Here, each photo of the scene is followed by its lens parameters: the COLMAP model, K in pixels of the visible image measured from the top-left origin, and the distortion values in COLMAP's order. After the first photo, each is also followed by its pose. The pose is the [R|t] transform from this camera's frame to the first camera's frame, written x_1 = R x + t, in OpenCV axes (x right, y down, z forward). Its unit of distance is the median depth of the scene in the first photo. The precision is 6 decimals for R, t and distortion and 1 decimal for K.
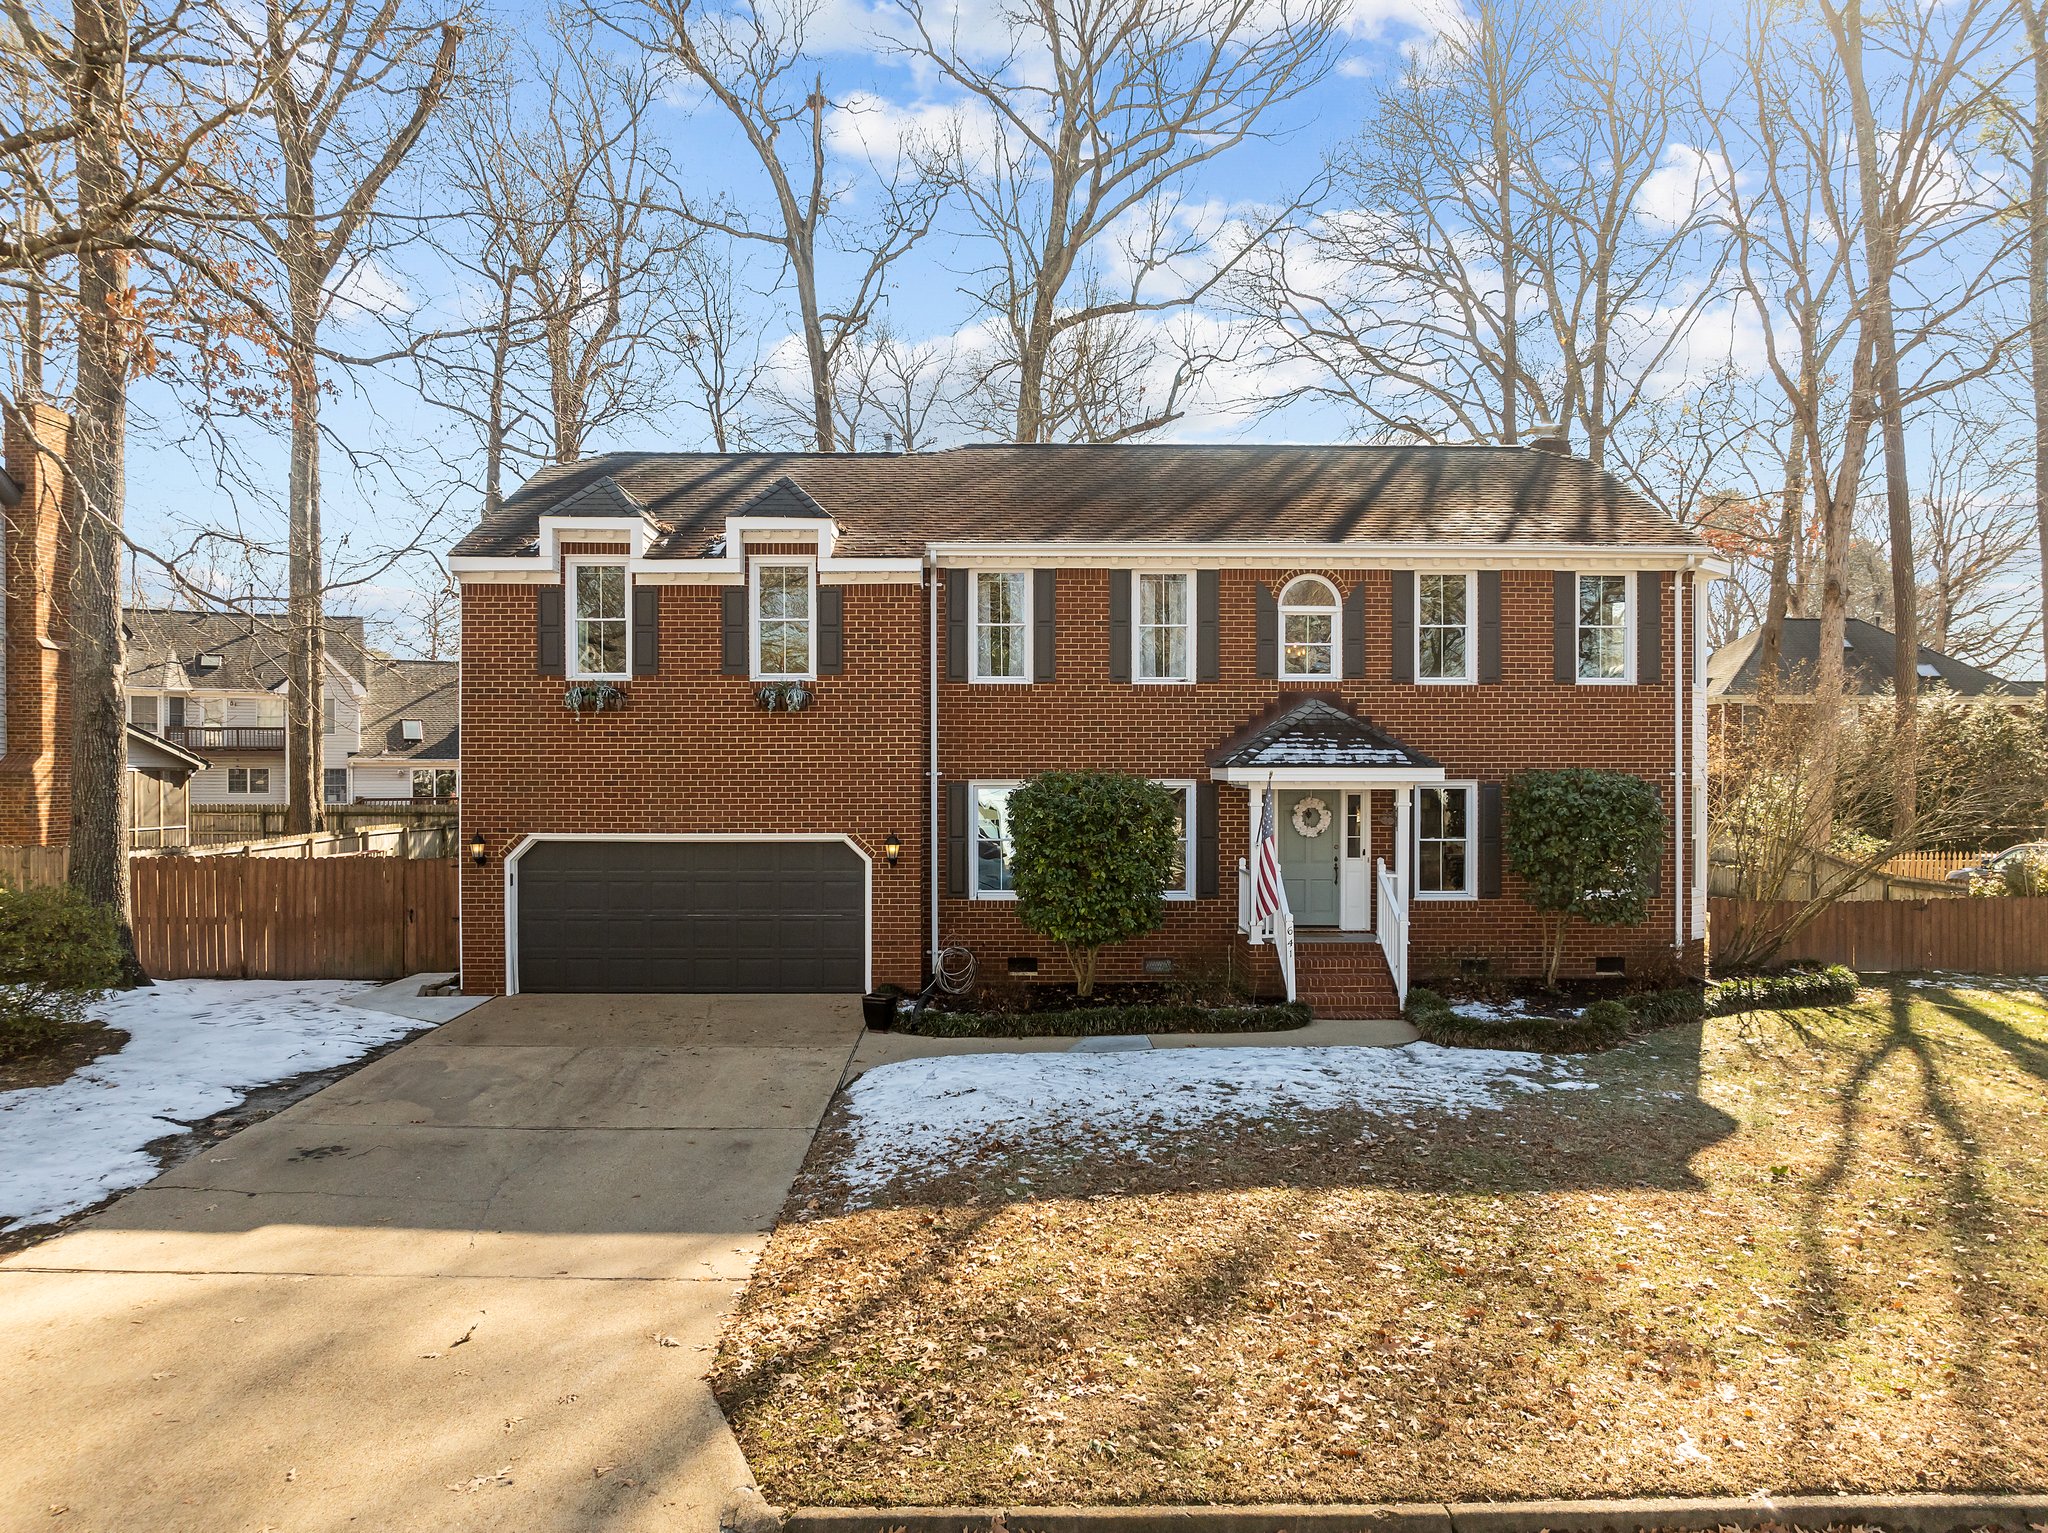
lens RADIAL K [[1435.7, 0, 1024.0], [0, 1435.7, 766.5], [0, 0, 1]] dist [-0.031139, 0.004223]
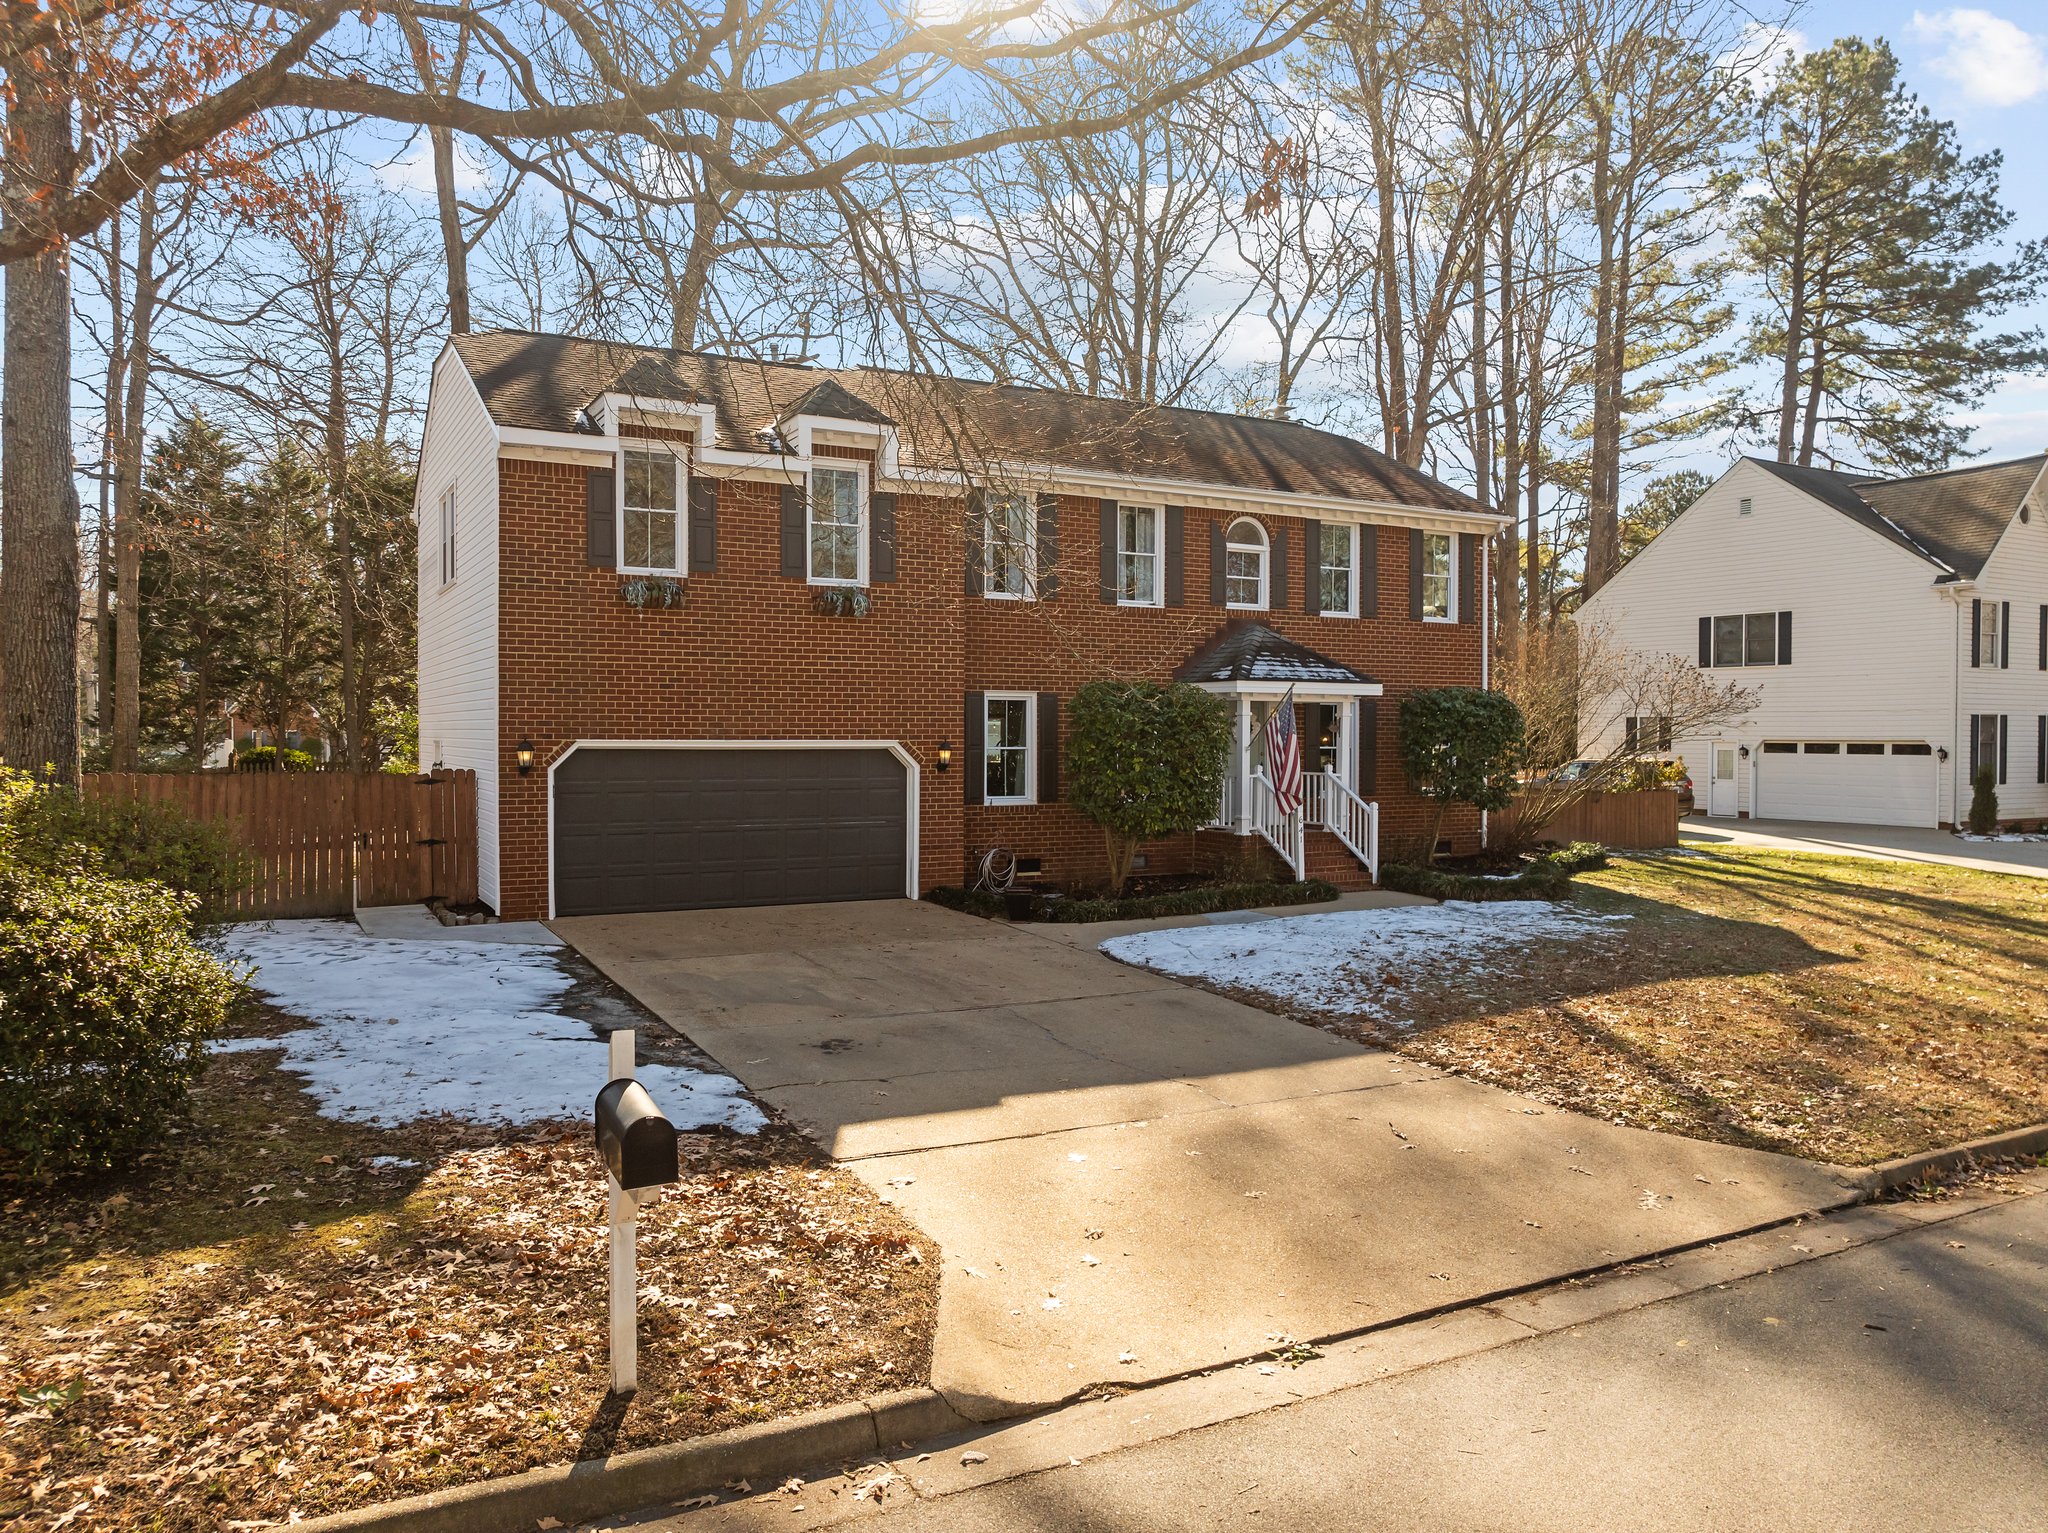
lens RADIAL K [[1435.7, 0, 1024.0], [0, 1435.7, 766.5], [0, 0, 1]] dist [-0.031139, 0.004223]
pose [[0.887719, -0.007854, 0.460318, -0.495009], [-0.007165, 0.999498, 0.030871, 0.032410], [-0.460329, -0.030703, 0.887217, 0.057191]]
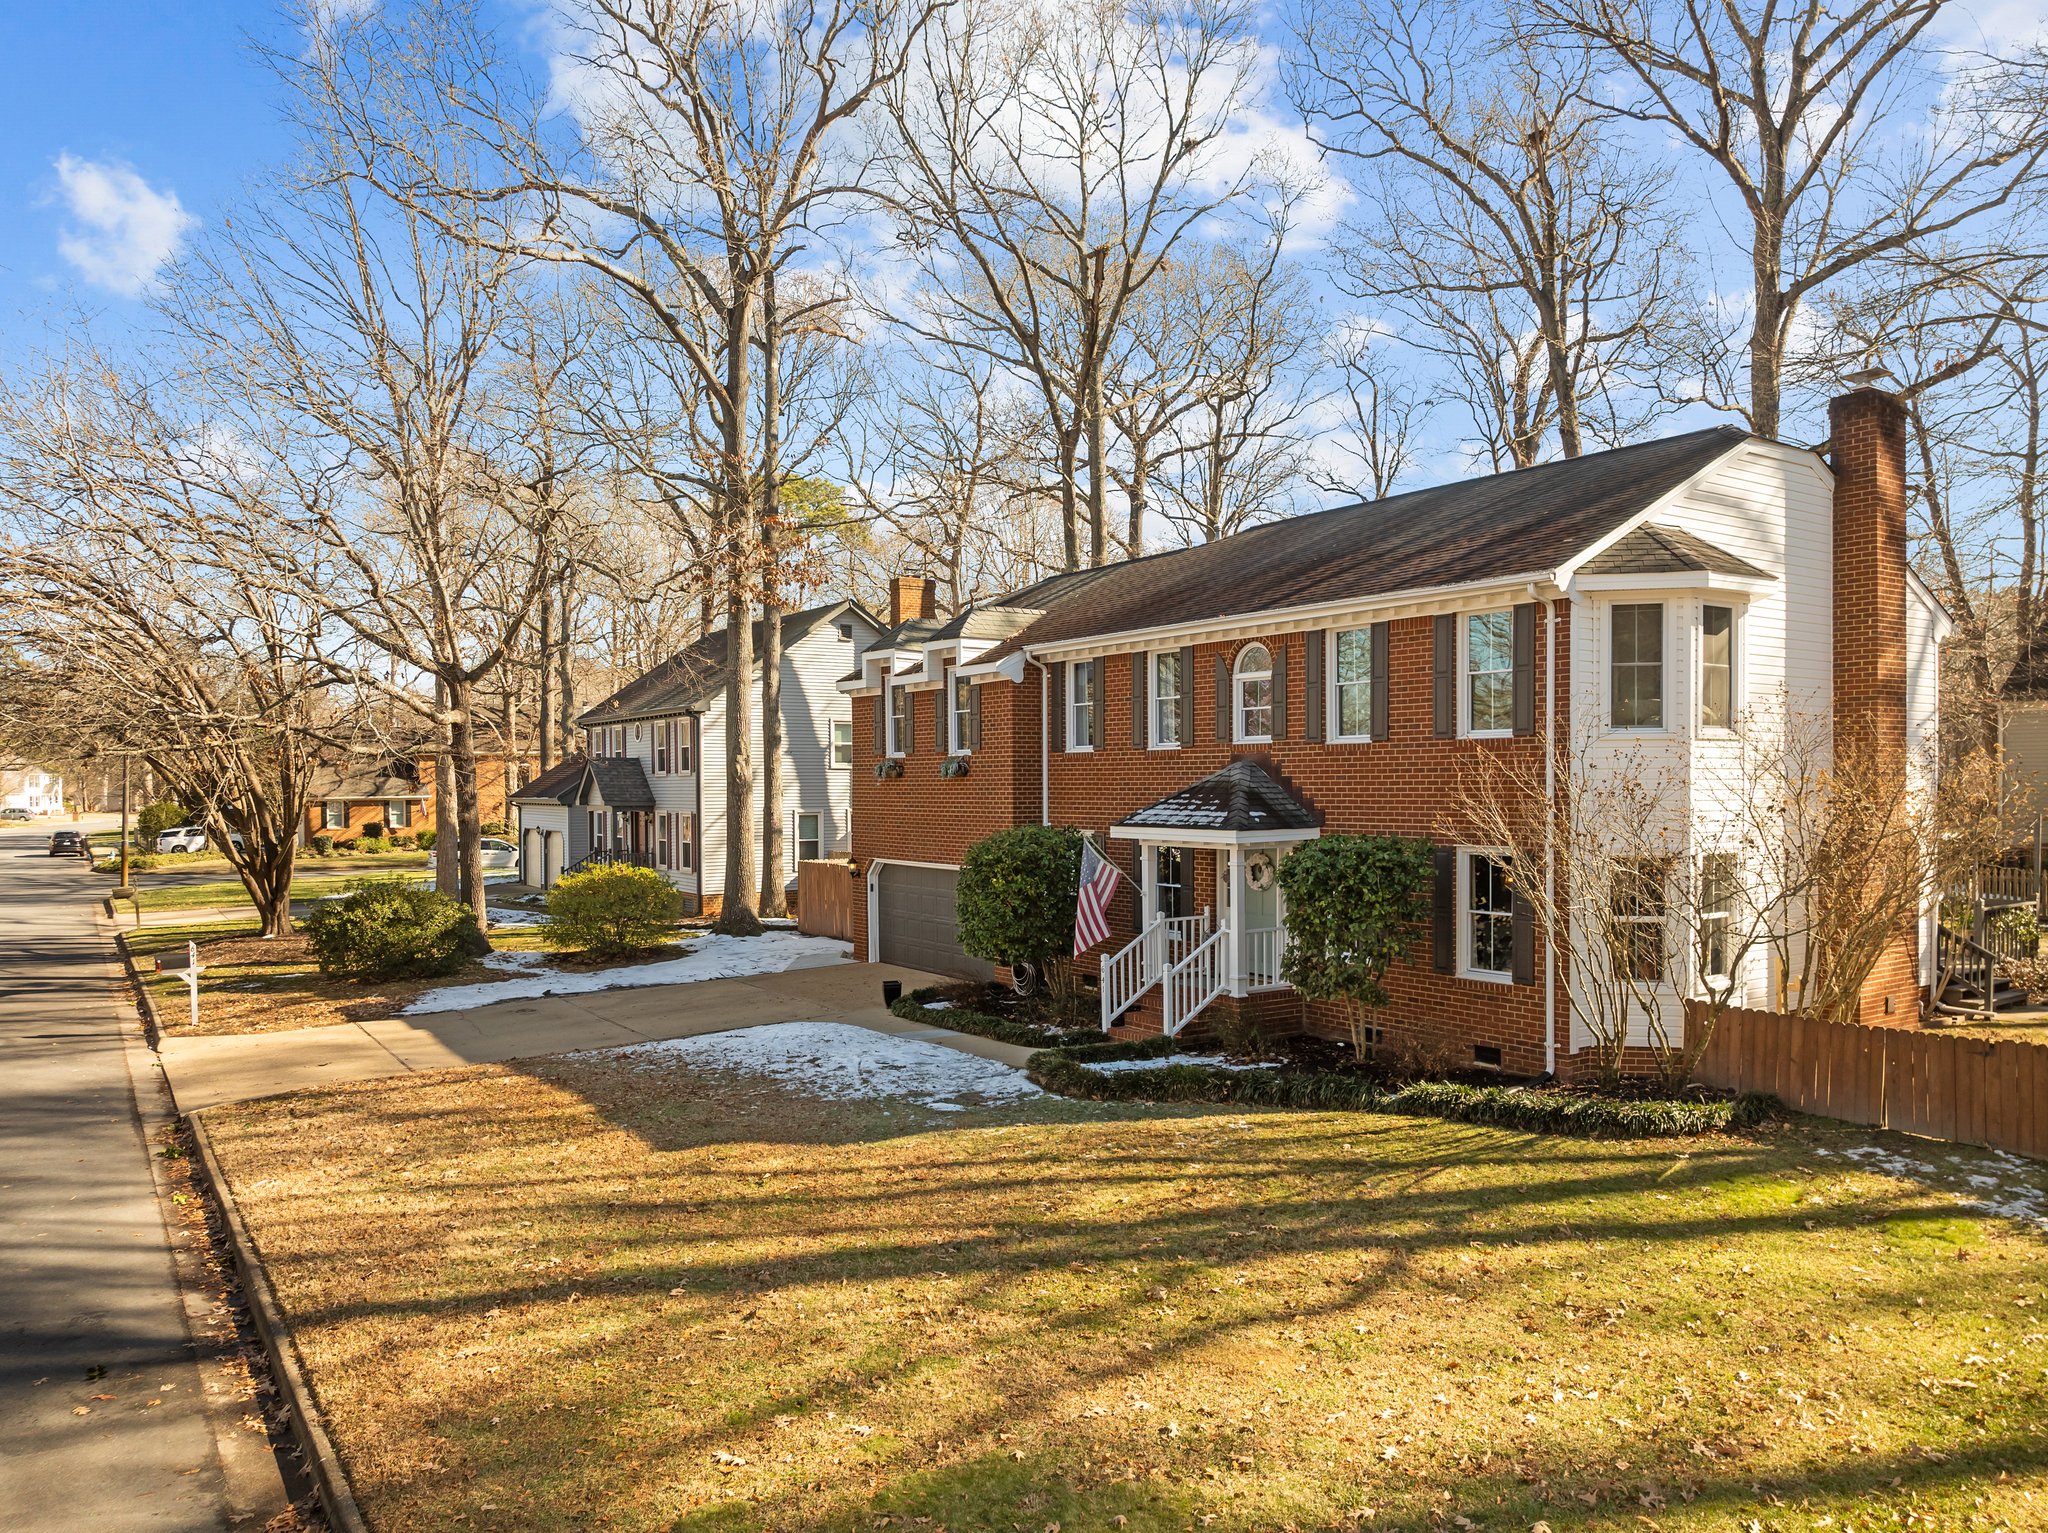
lens RADIAL K [[1446.2, 0, 1046.0], [0, 1446.2, 801.2], [0, 0, 1]] dist [-0.003996, -0.001748]
pose [[0.562252, 0.007081, -0.826936, 1.003823], [0.010816, 0.999815, 0.015915, -0.035852], [0.826895, -0.017893, 0.562071, 0.274515]]
